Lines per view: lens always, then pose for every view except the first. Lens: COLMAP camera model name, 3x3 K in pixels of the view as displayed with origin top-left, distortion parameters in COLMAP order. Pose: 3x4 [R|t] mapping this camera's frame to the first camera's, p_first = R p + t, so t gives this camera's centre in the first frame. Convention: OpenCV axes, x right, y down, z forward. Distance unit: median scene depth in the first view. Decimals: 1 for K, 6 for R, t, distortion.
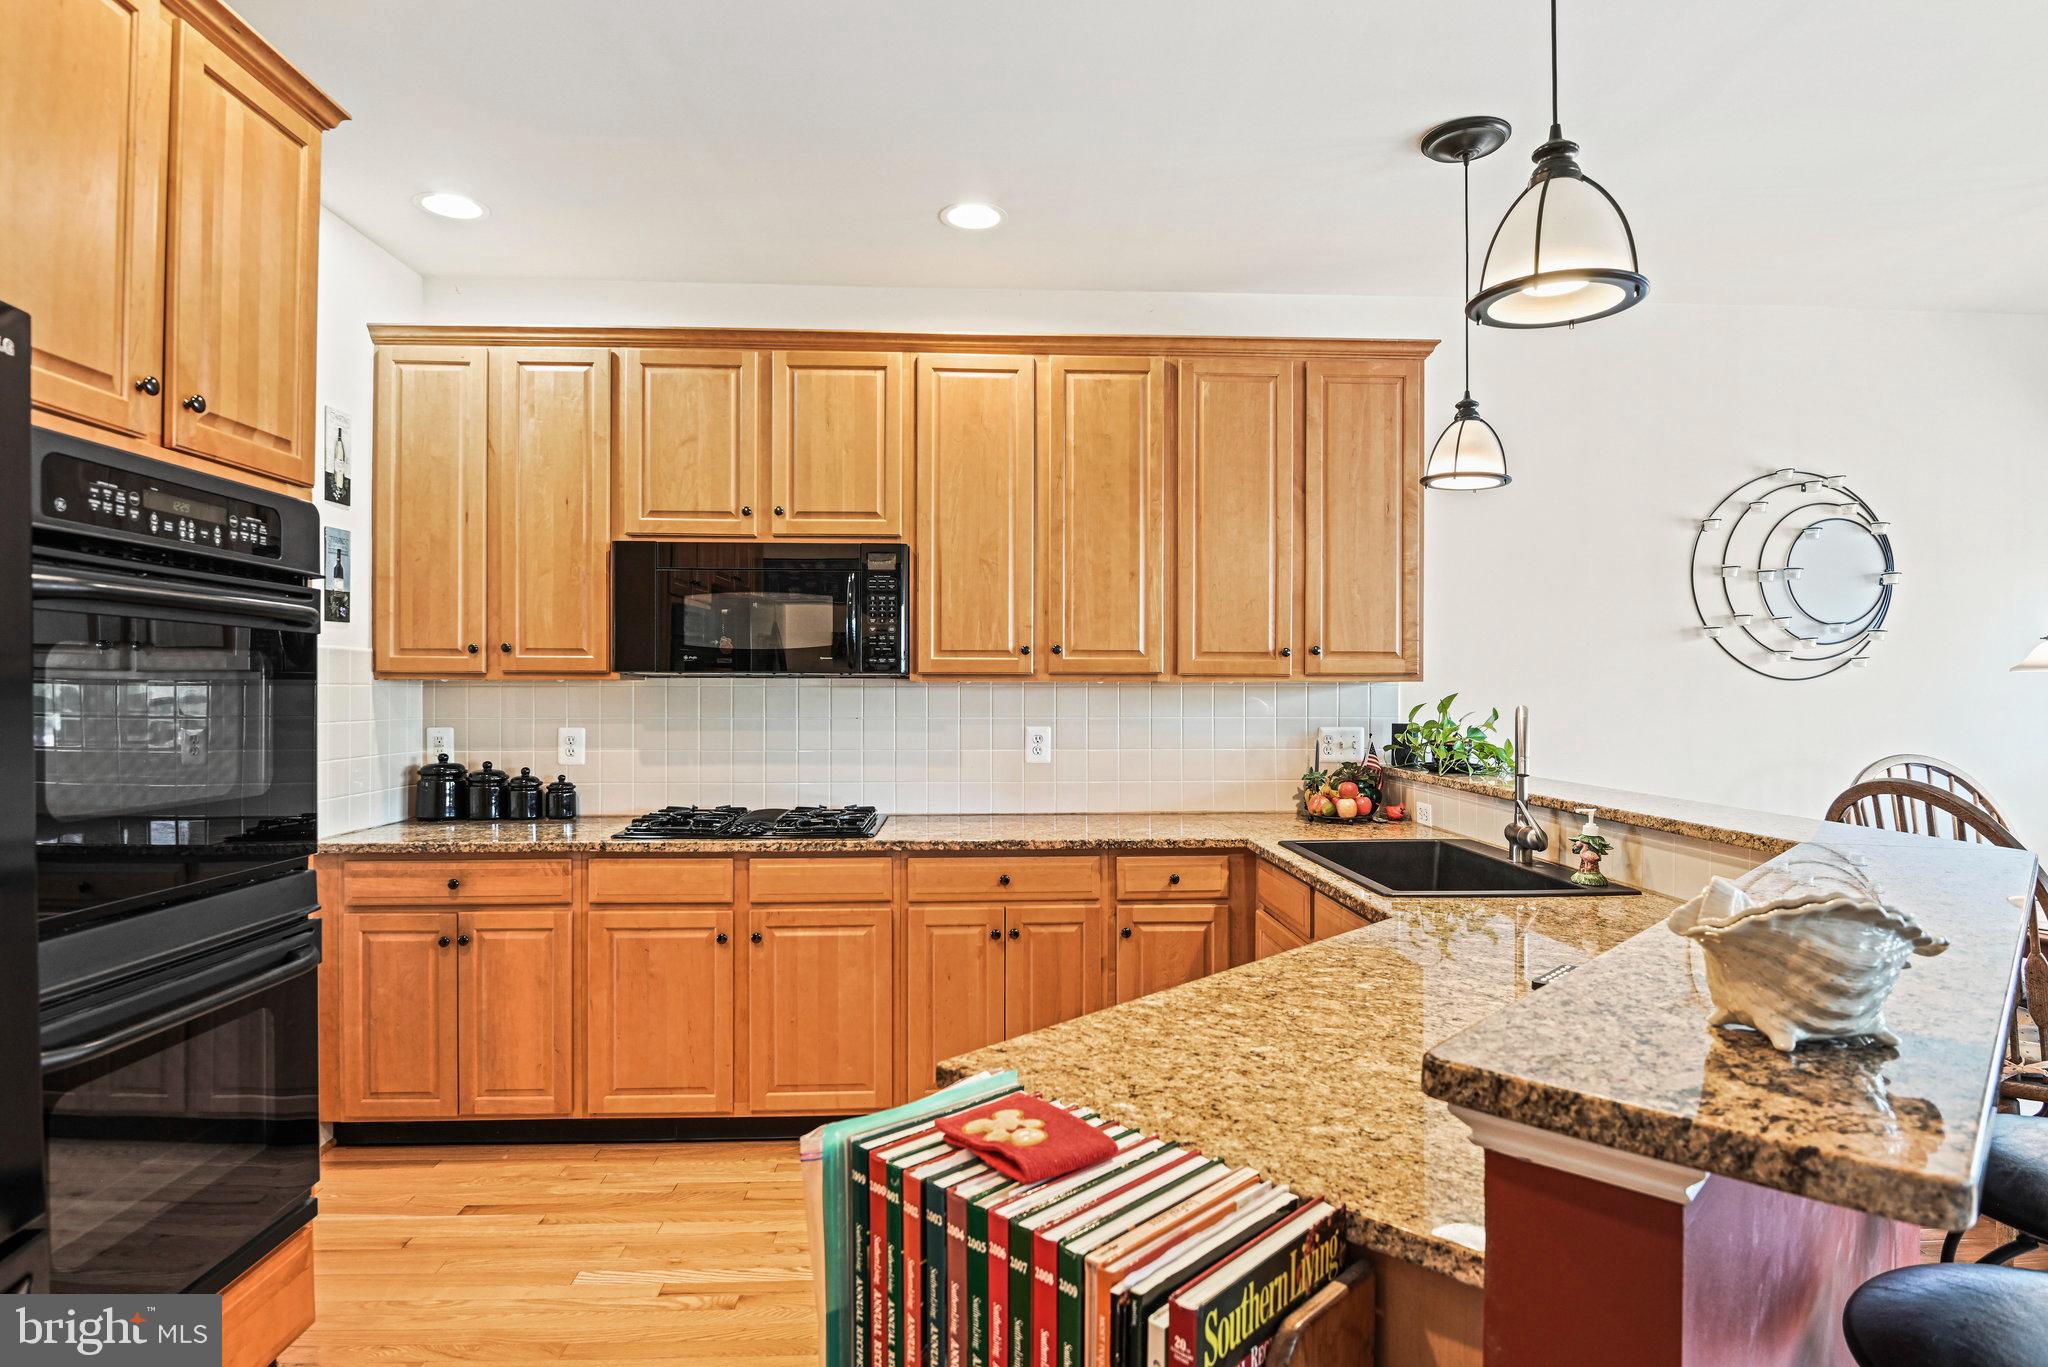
lens RADIAL K [[1099.3, 0, 1021.1], [0, 1099.3, 691.8], [0, 0, 1]] dist [-0.025161, -0.003154]
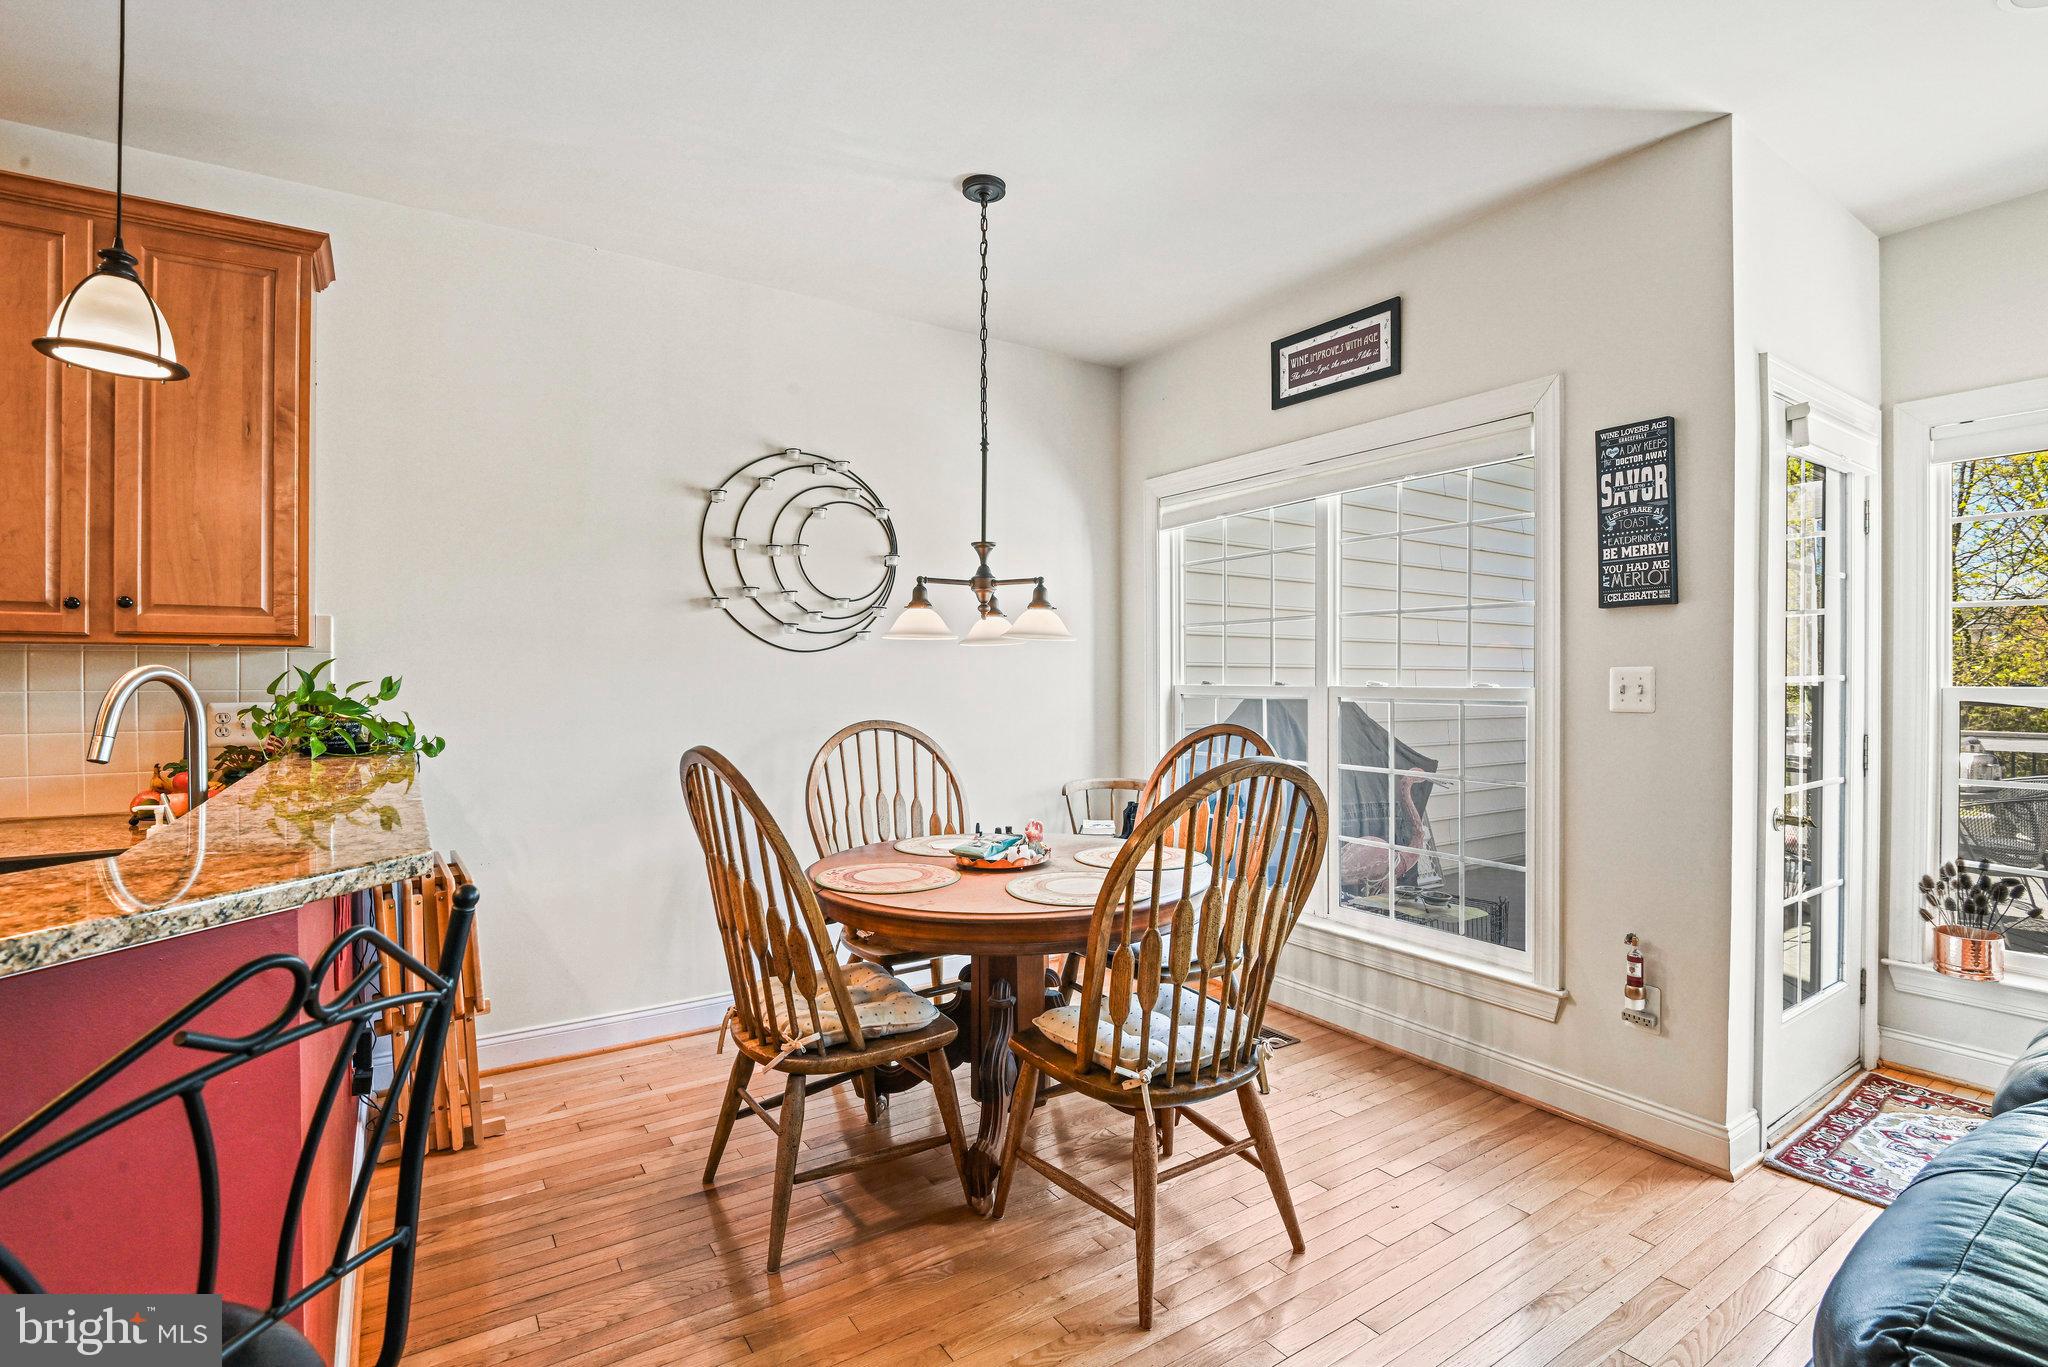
lens RADIAL K [[950.3, 0, 1029.3], [0, 950.3, 678.8], [0, 0, 1]] dist [-0.014301, -0.001590]
pose [[0.853261, -0.001778, 0.521480, 0.515982], [0.001022, 0.999998, 0.001737, 0.017336], [-0.521482, -0.000949, 0.853261, 0.125197]]
